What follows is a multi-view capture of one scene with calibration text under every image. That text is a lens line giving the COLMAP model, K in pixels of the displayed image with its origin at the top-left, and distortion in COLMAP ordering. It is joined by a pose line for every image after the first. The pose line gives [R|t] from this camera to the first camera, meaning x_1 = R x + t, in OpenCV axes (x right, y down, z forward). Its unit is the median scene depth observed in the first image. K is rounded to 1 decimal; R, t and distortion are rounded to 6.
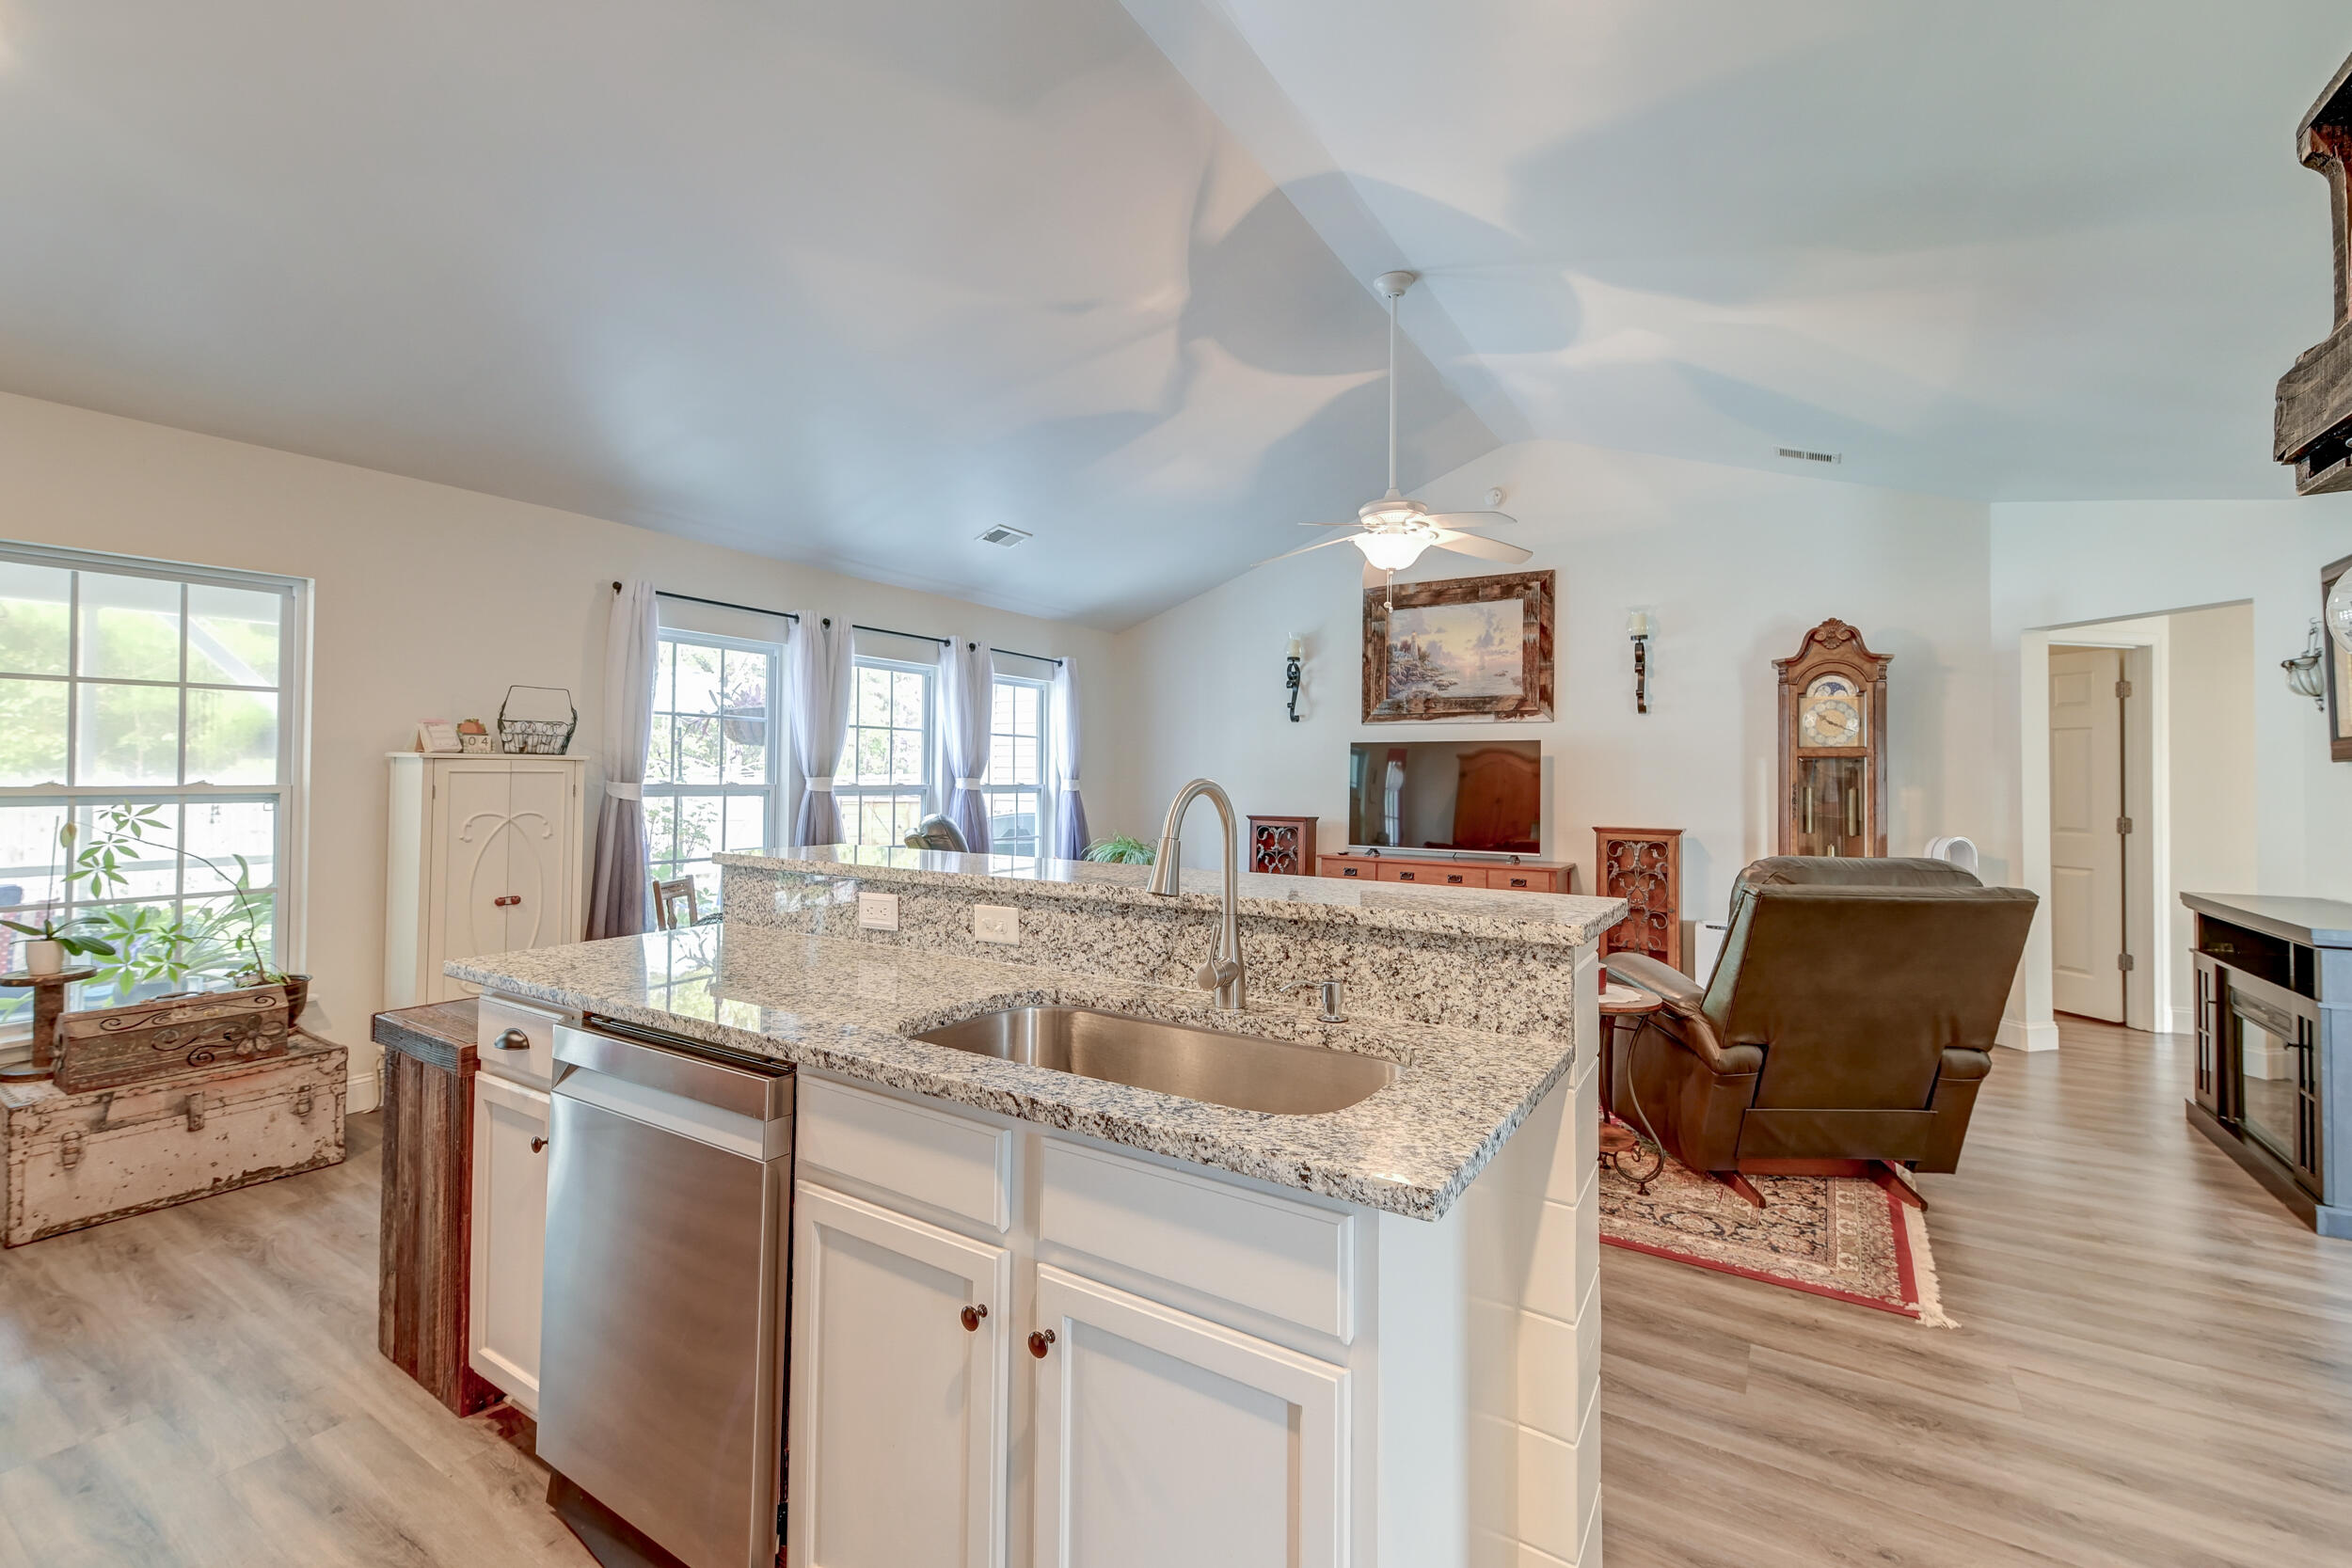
lens RADIAL K [[998.3, 0, 1170.6], [0, 998.3, 761.1], [0, 0, 1]] dist [0.001569, -0.000892]
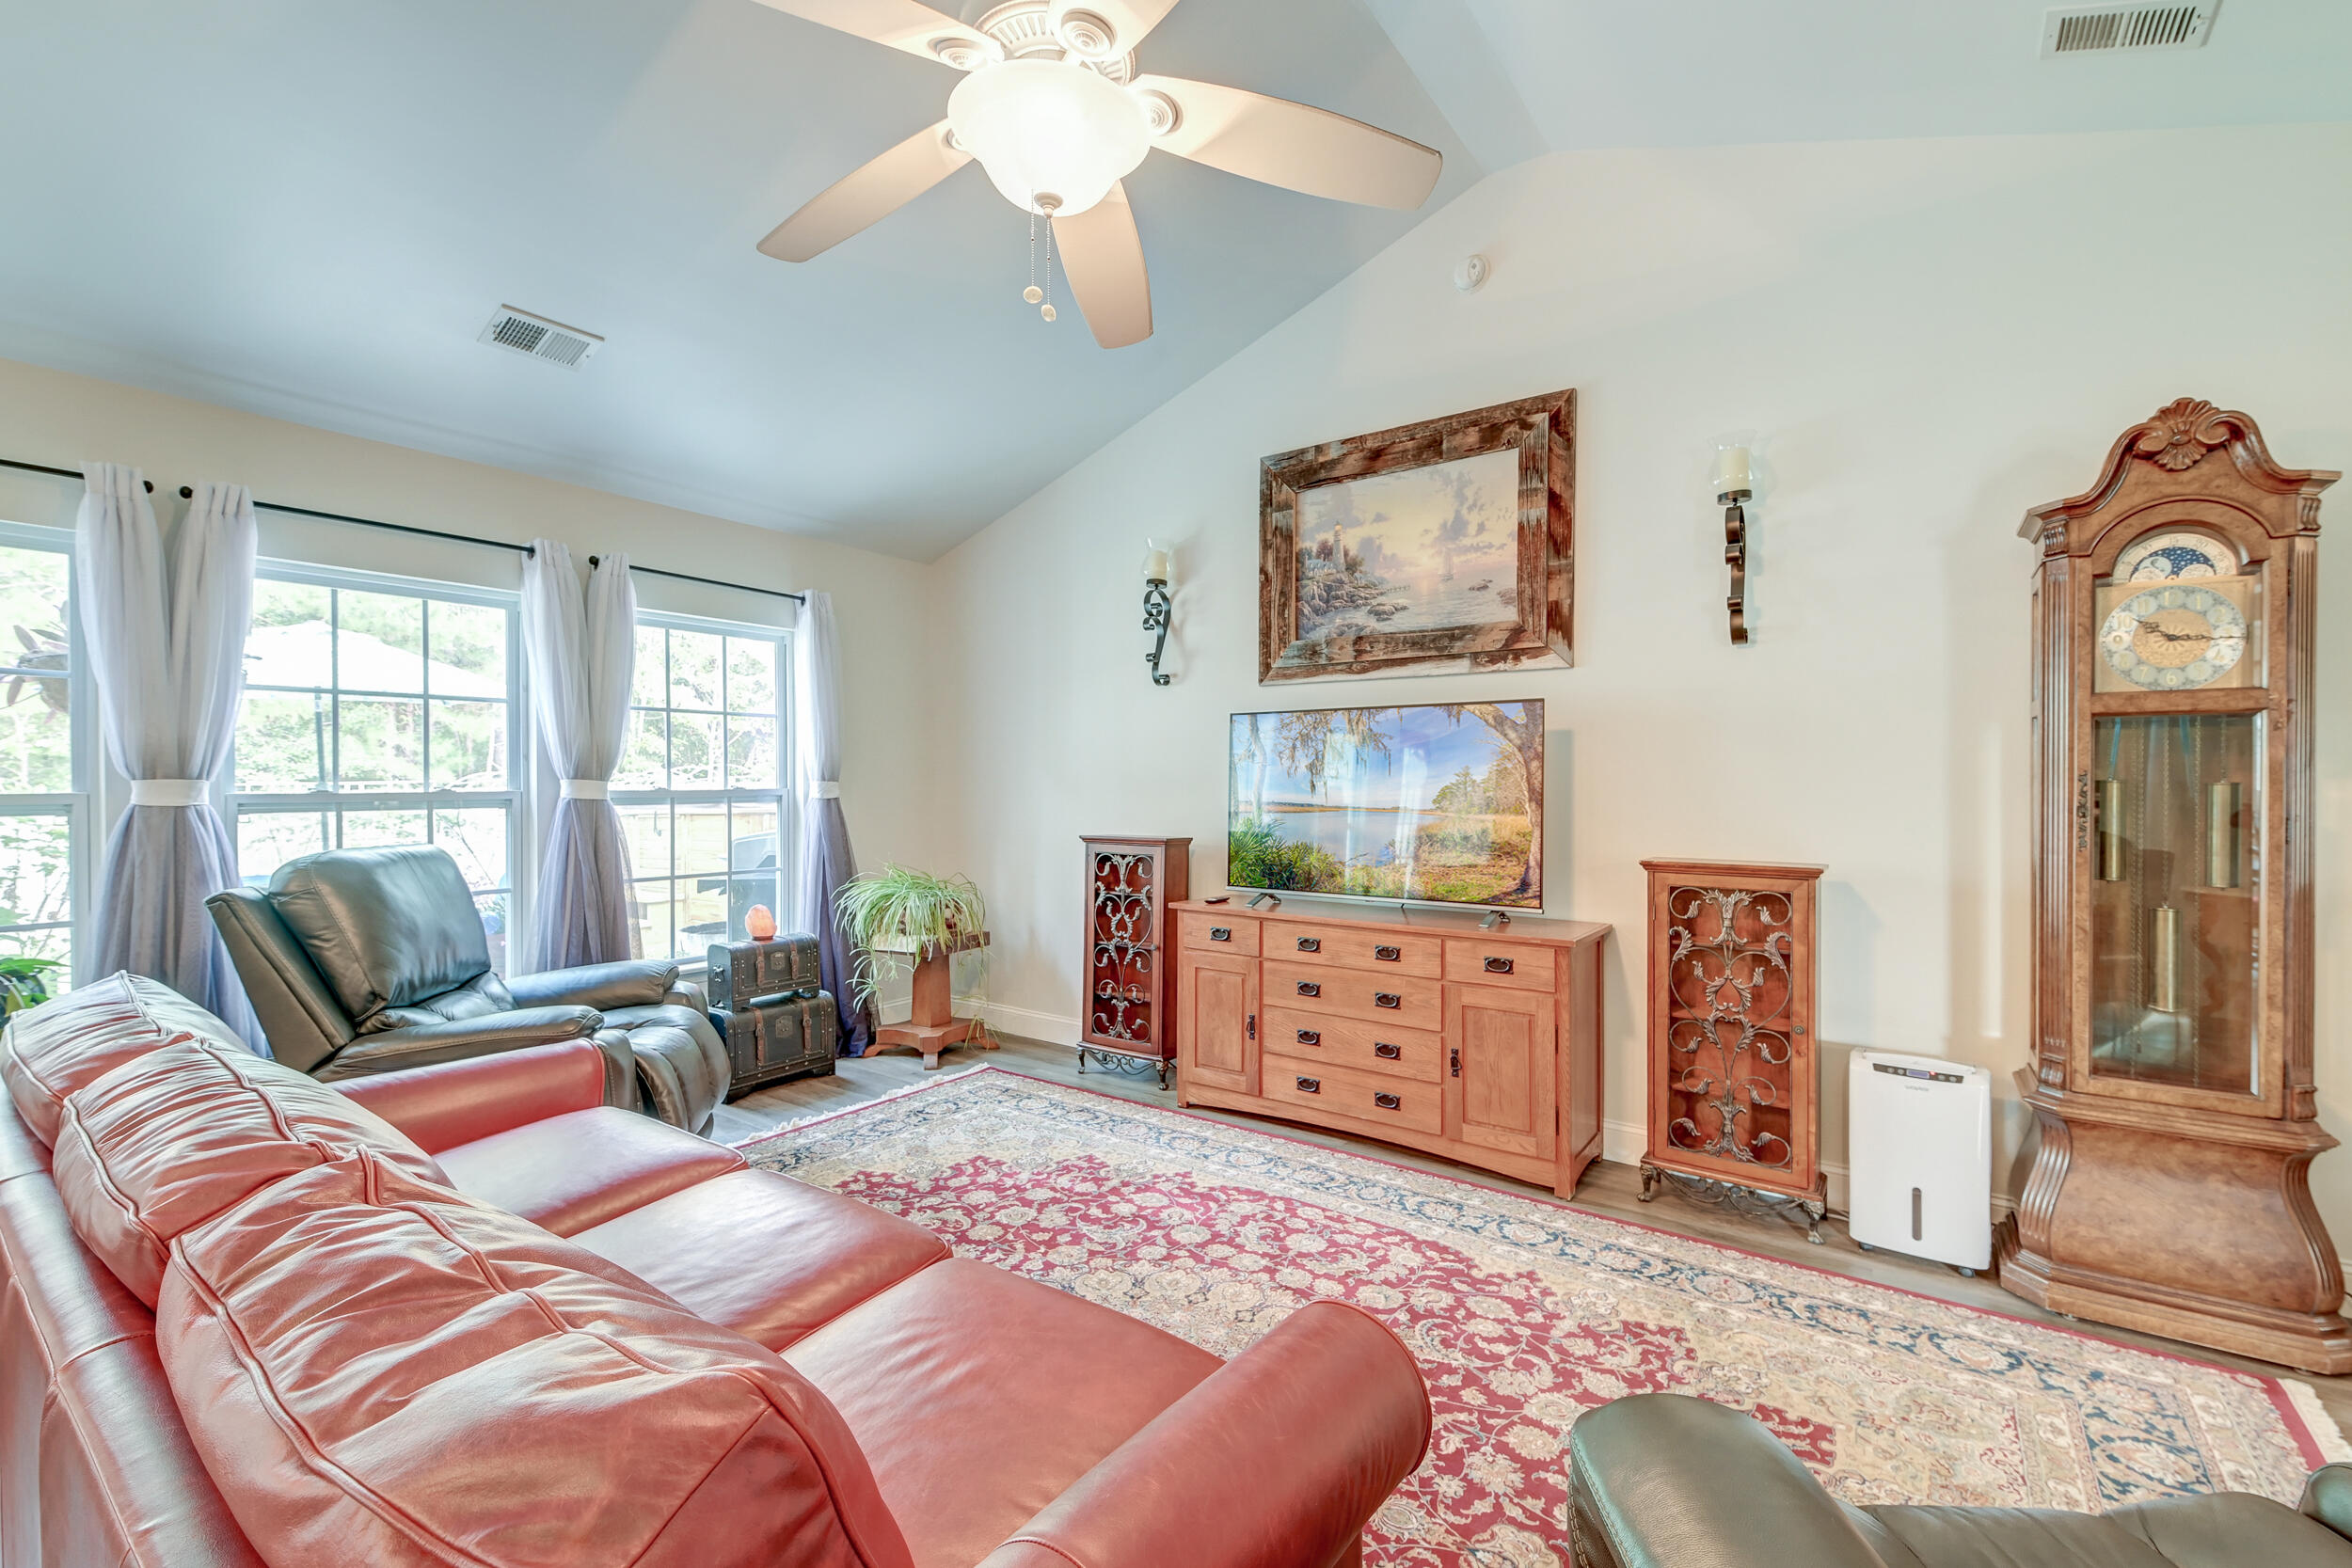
lens RADIAL K [[1005.1, 0, 1184.9], [0, 1005.1, 787.1], [0, 0, 1]] dist [0.017310, -0.008363]
pose [[0.997982, -0.009133, -0.062842, 0.222085], [0.010581, 0.999686, 0.022736, 0.012943], [0.062615, -0.023355, 0.997764, 0.467460]]
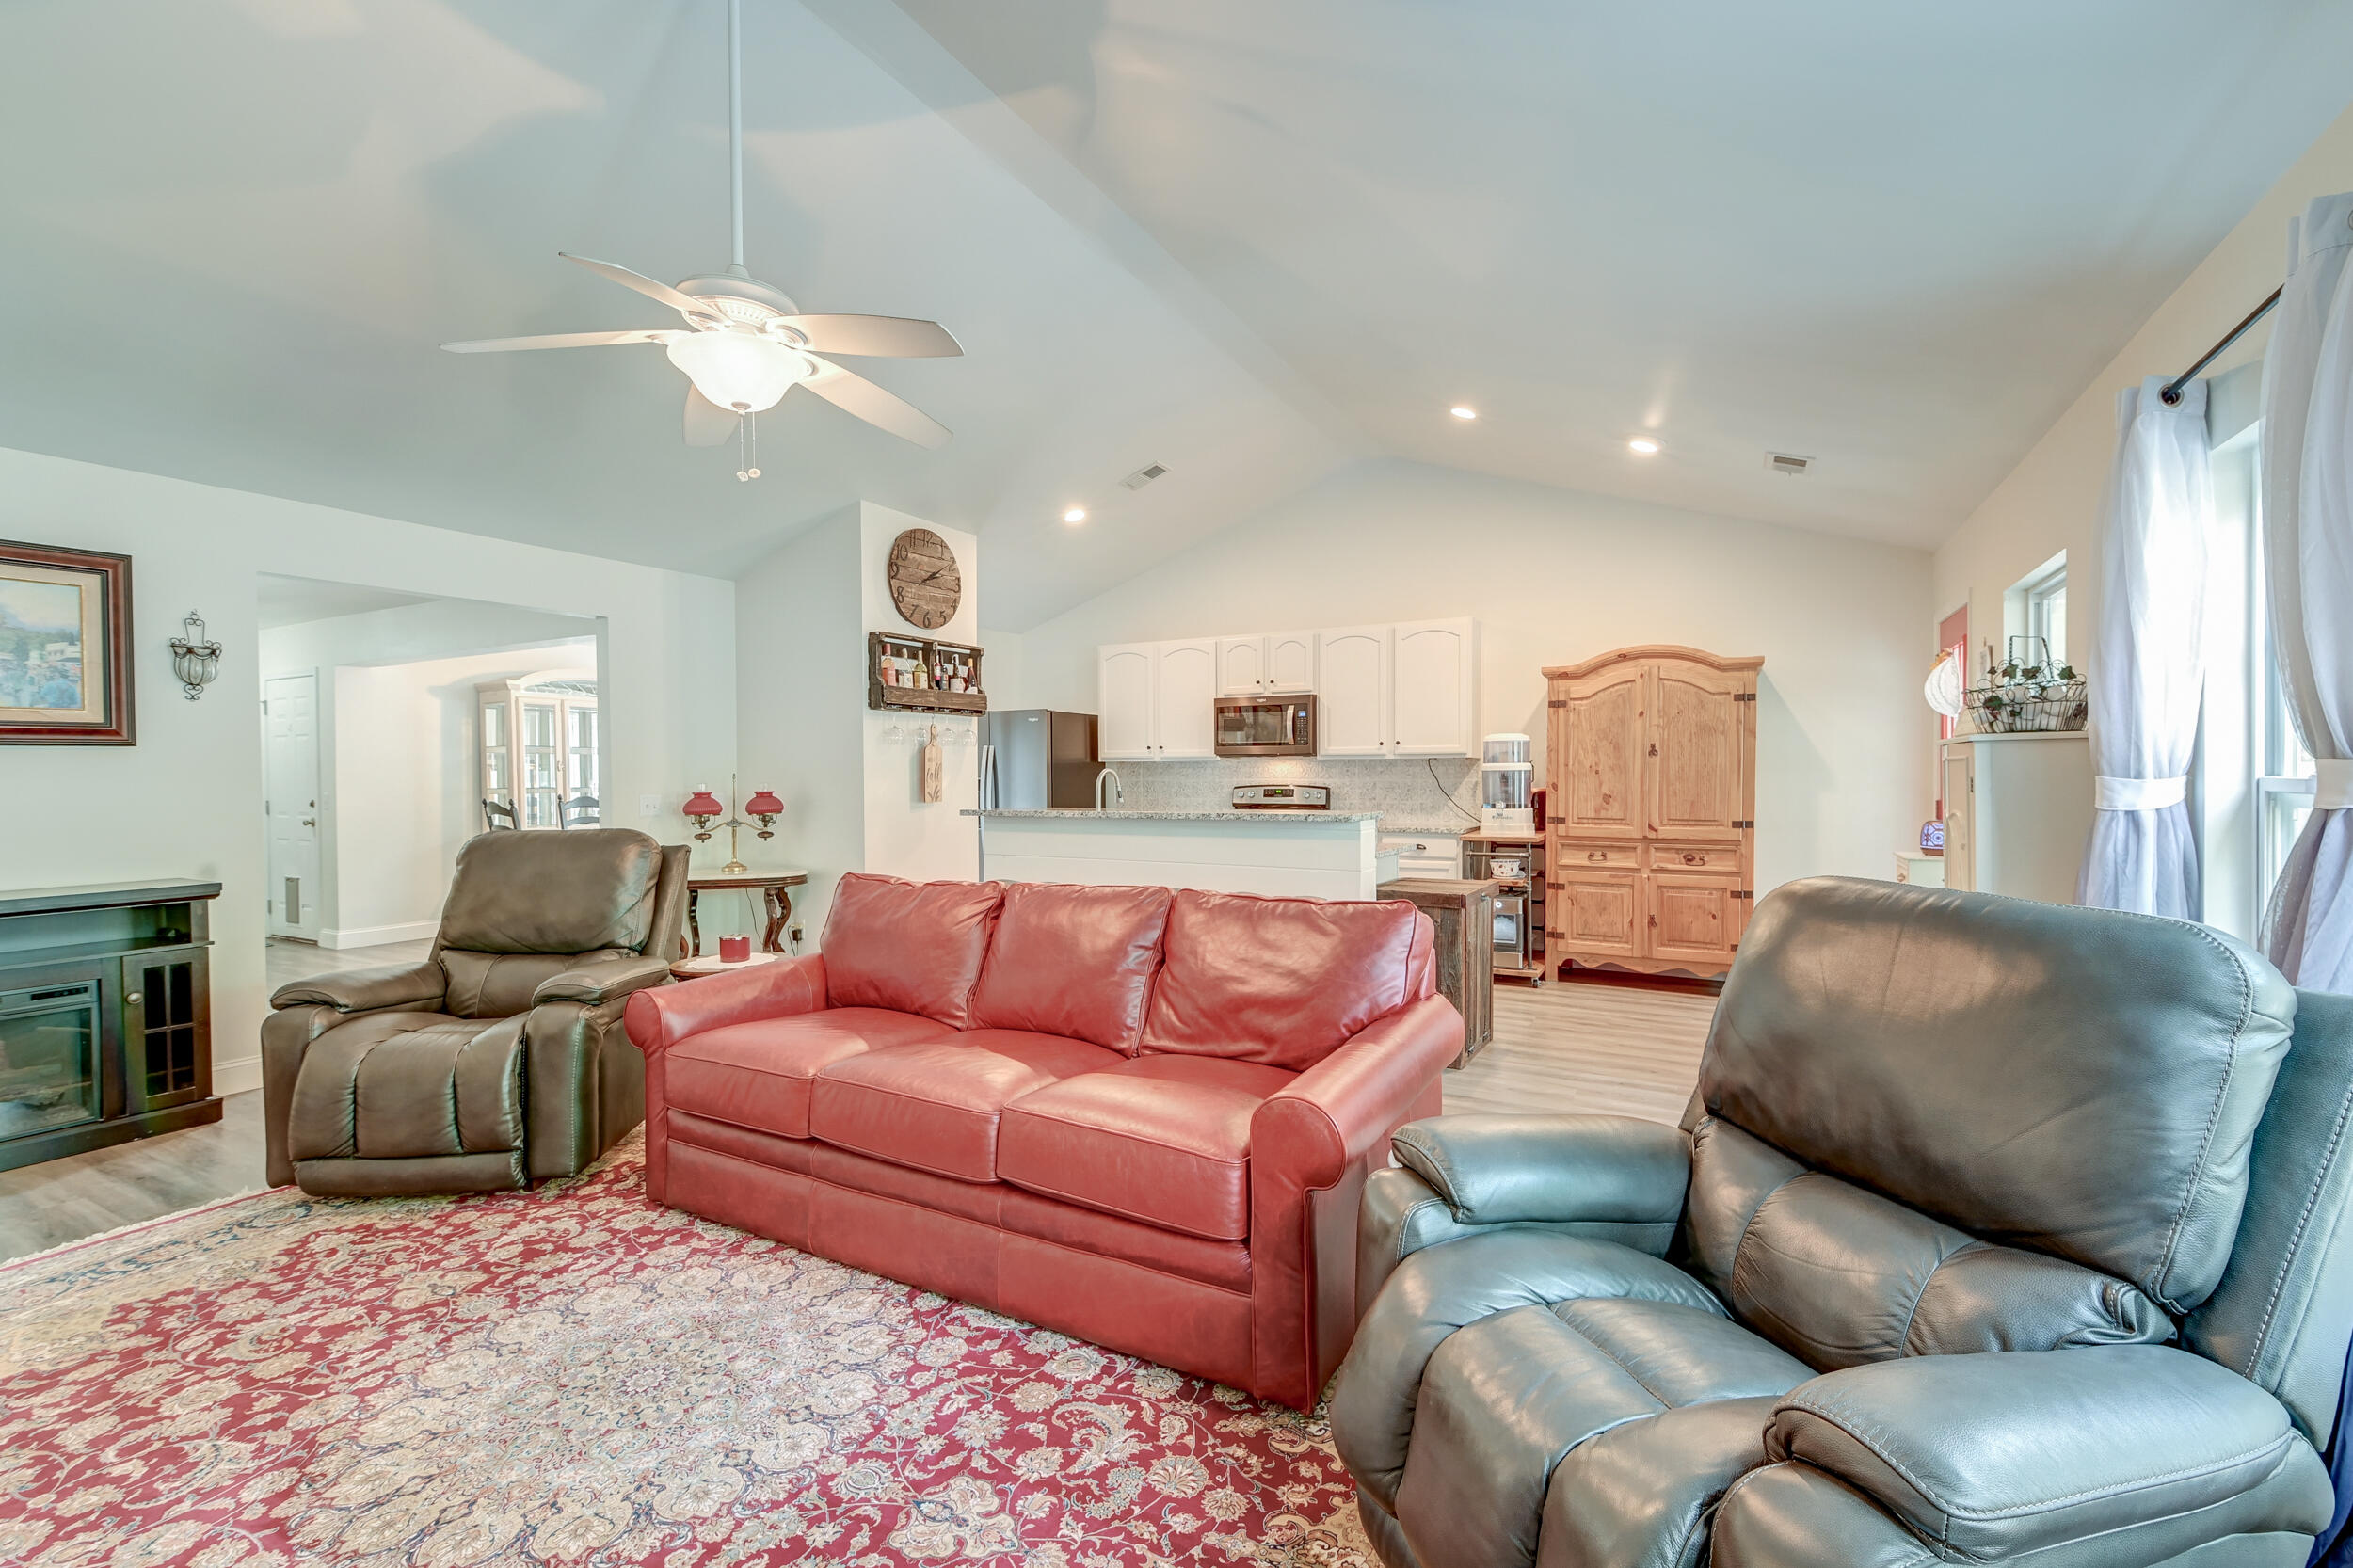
lens RADIAL K [[1006.6, 0, 1177.4], [0, 1006.6, 789.7], [0, 0, 1]] dist [0.001197, -0.000978]
pose [[-0.998069, -0.000757, -0.062106, 0.001399], [-0.000724, 1.000000, -0.000553, 0.024353], [0.062106, -0.000507, -0.998069, 1.207478]]
